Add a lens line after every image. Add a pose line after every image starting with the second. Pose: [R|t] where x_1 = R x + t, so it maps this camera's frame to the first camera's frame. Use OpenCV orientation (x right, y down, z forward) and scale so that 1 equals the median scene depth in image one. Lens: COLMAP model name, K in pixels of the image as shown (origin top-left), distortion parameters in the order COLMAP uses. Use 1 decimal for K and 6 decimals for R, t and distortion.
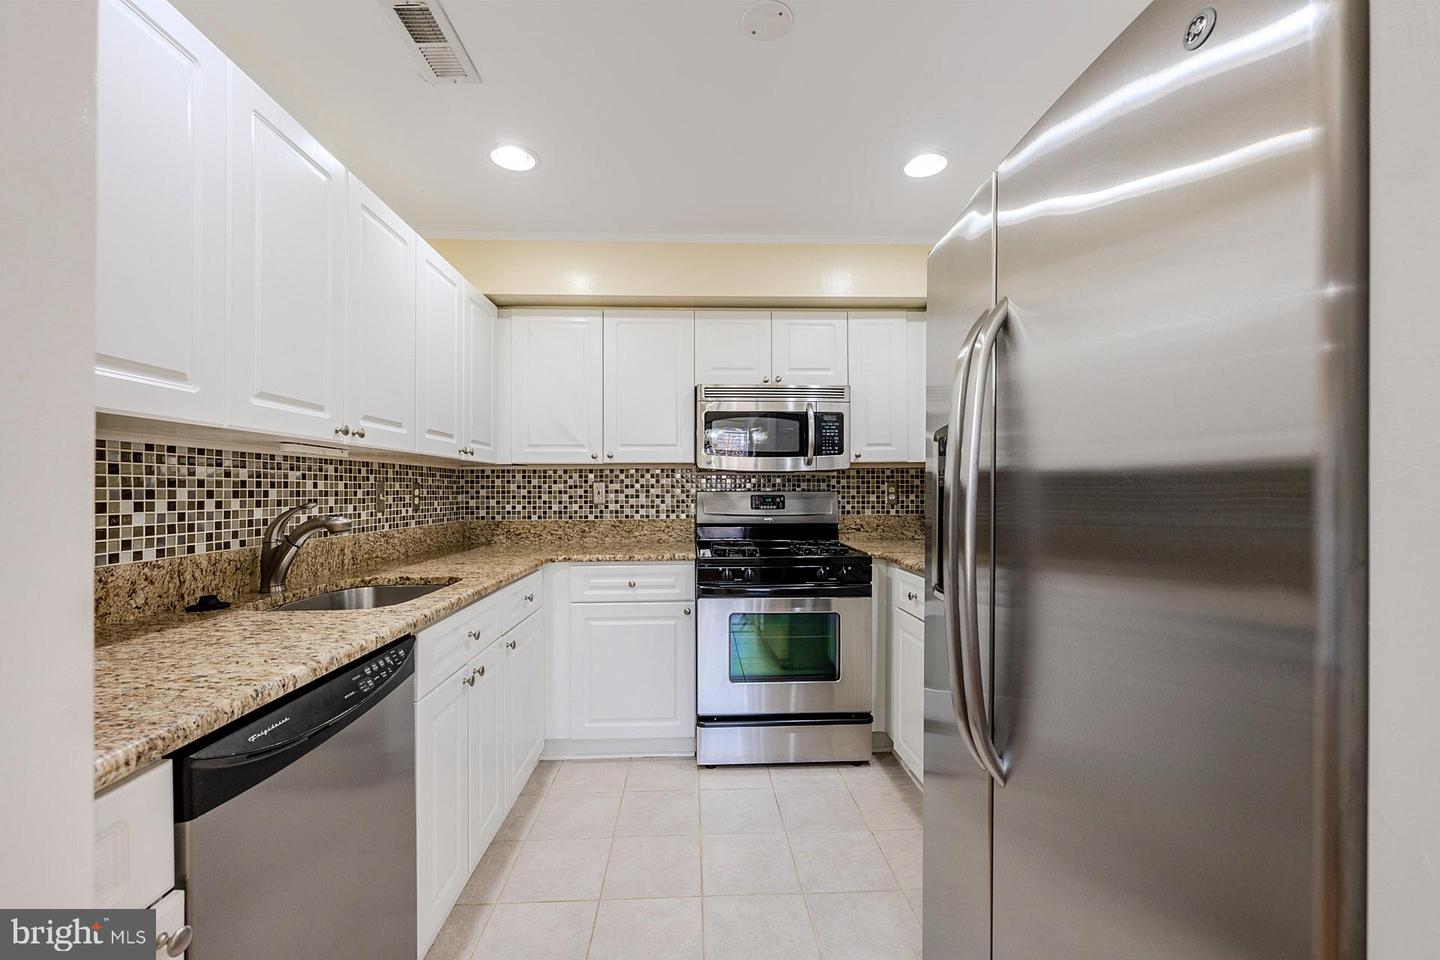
lens RADIAL K [[574.8, 0, 712.3], [0, 574.8, 489.4], [0, 0, 1]] dist [-0.000431, 0.000210]
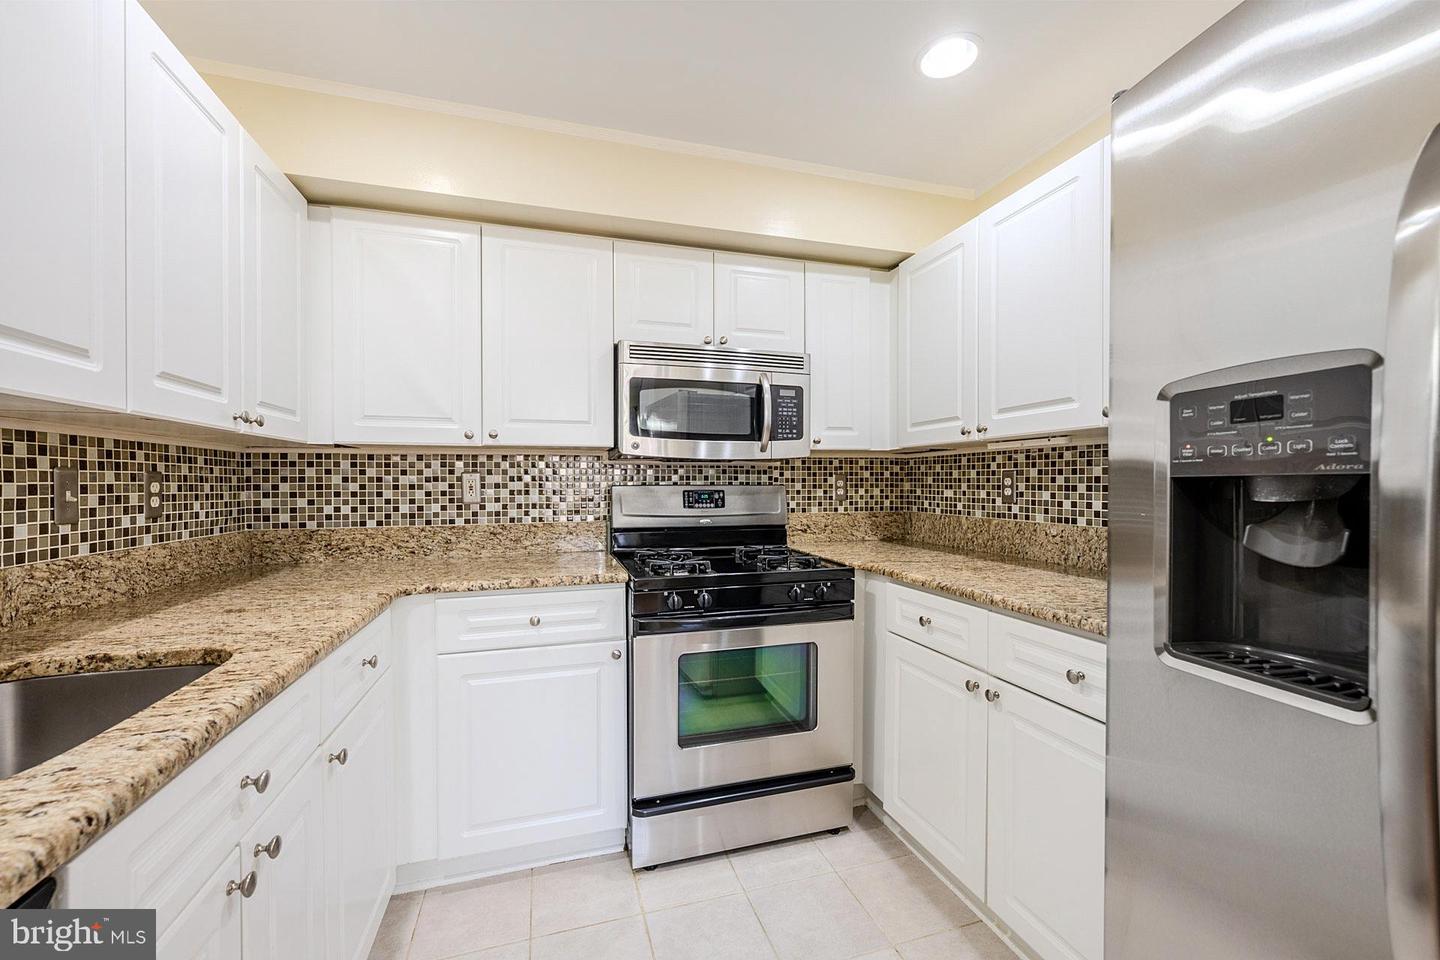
lens RADIAL K [[574.8, 0, 713.3], [0, 574.8, 490.4], [0, 0, 1]] dist [-0.000431, 0.000210]
pose [[0.968285, -0.003419, 0.249827, -0.086471], [0.000363, 0.999925, 0.012276, 0.000688], [-0.249850, -0.011796, 0.968213, 0.236092]]
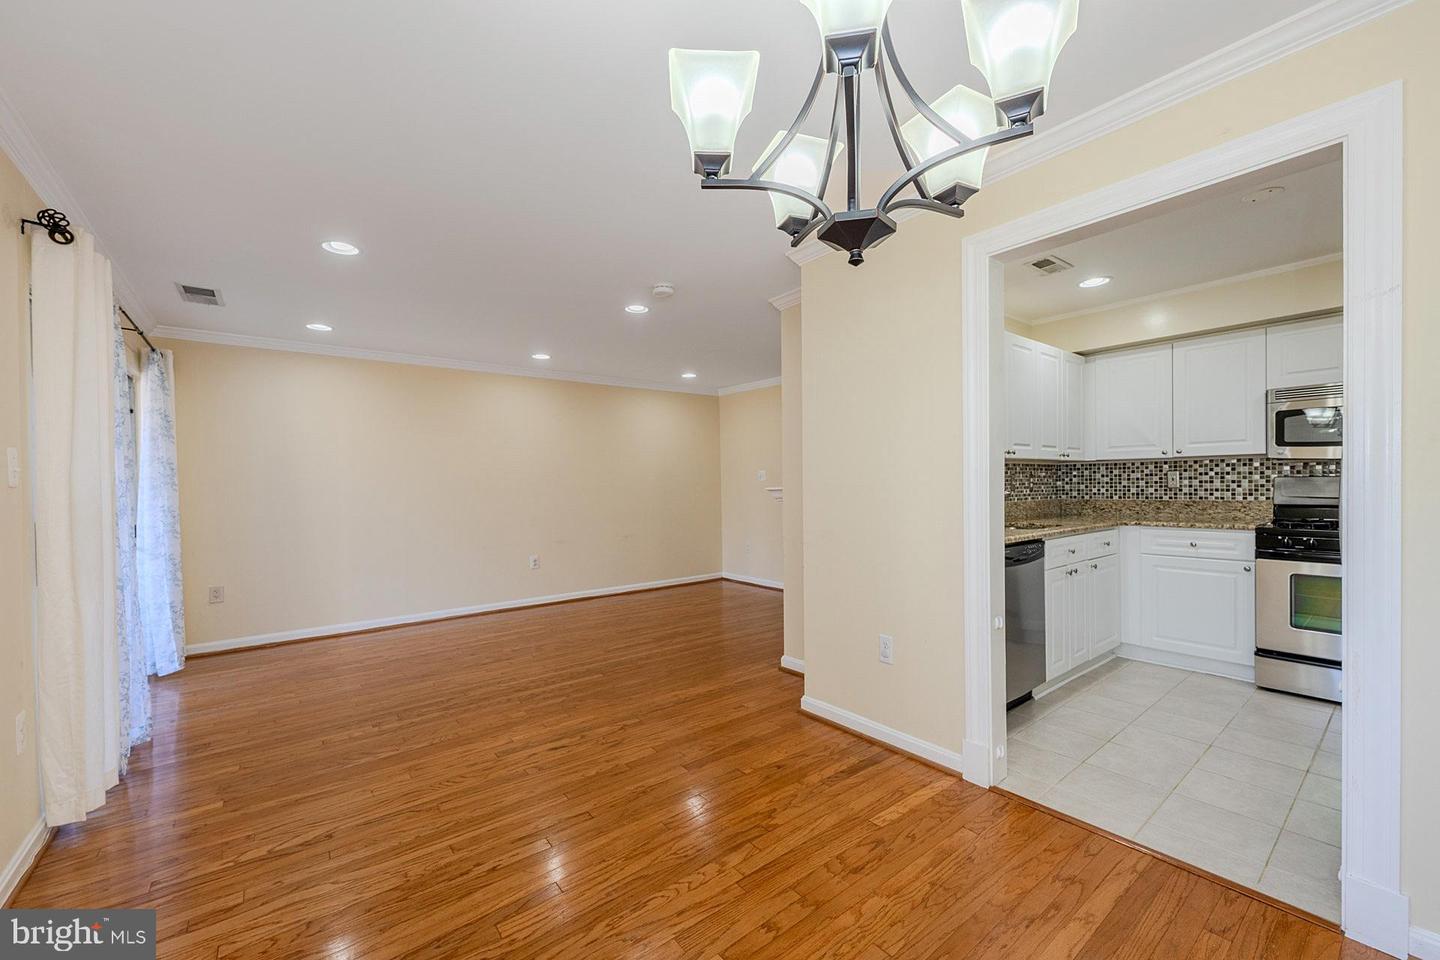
lens RADIAL K [[574.8, 0, 712.2], [0, 574.8, 487.1], [0, 0, 1]] dist [-0.000431, 0.000210]
pose [[0.590060, -0.000827, -0.807359, 0.244773], [0.011682, 0.999904, 0.007513, 0.001873], [0.807275, -0.013865, 0.590012, -0.628249]]
